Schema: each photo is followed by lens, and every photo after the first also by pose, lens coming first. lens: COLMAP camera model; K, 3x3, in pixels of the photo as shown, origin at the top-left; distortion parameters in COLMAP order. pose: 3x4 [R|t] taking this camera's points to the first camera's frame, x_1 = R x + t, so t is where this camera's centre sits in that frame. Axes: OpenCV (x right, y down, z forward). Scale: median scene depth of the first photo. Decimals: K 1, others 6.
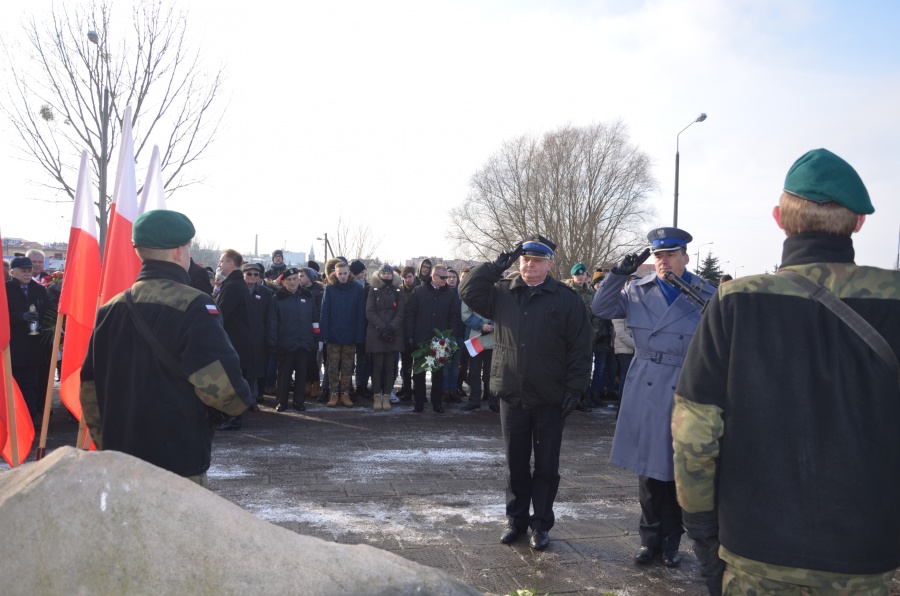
lens RADIAL K [[717.1, 0, 450.0], [0, 717.1, 298.0], [0, 0, 1]] dist [-0.032129, 0.002826]
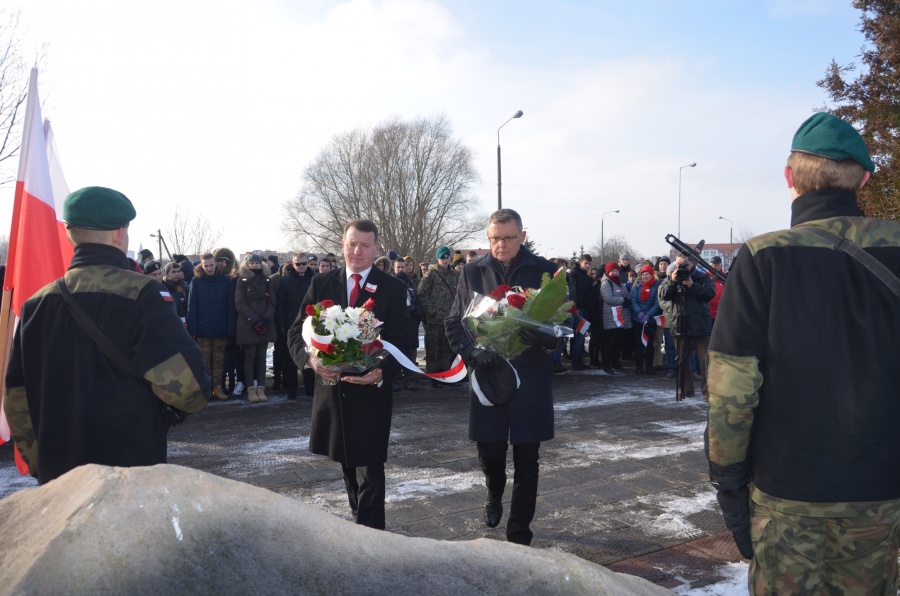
lens RADIAL K [[675.5, 0, 437.1], [0, 675.5, 293.8], [0, 0, 1]] dist [-0.062290, -0.000207]
pose [[0.971252, -0.049031, 0.232948, -0.066080], [0.046573, 0.998786, 0.016044, 0.004934], [-0.233452, -0.004734, 0.972357, 0.038752]]
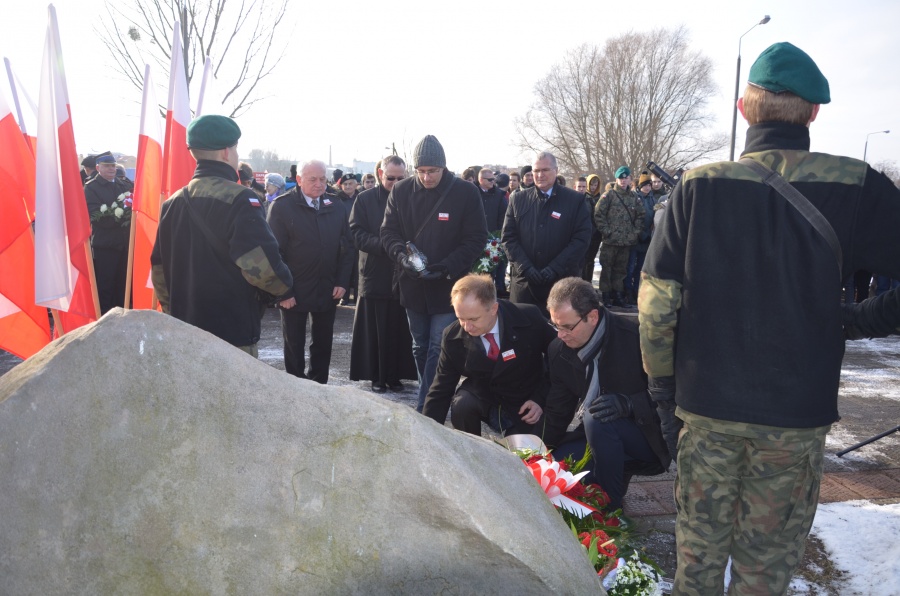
lens RADIAL K [[681.9, 0, 454.1], [0, 681.9, 298.0], [0, 0, 1]] dist [-0.057366, 0.012698]
pose [[0.995685, 0.007026, -0.092529, 0.028616], [0.005476, 0.990943, 0.134169, 0.007519], [0.092634, -0.134097, 0.986629, -0.018339]]
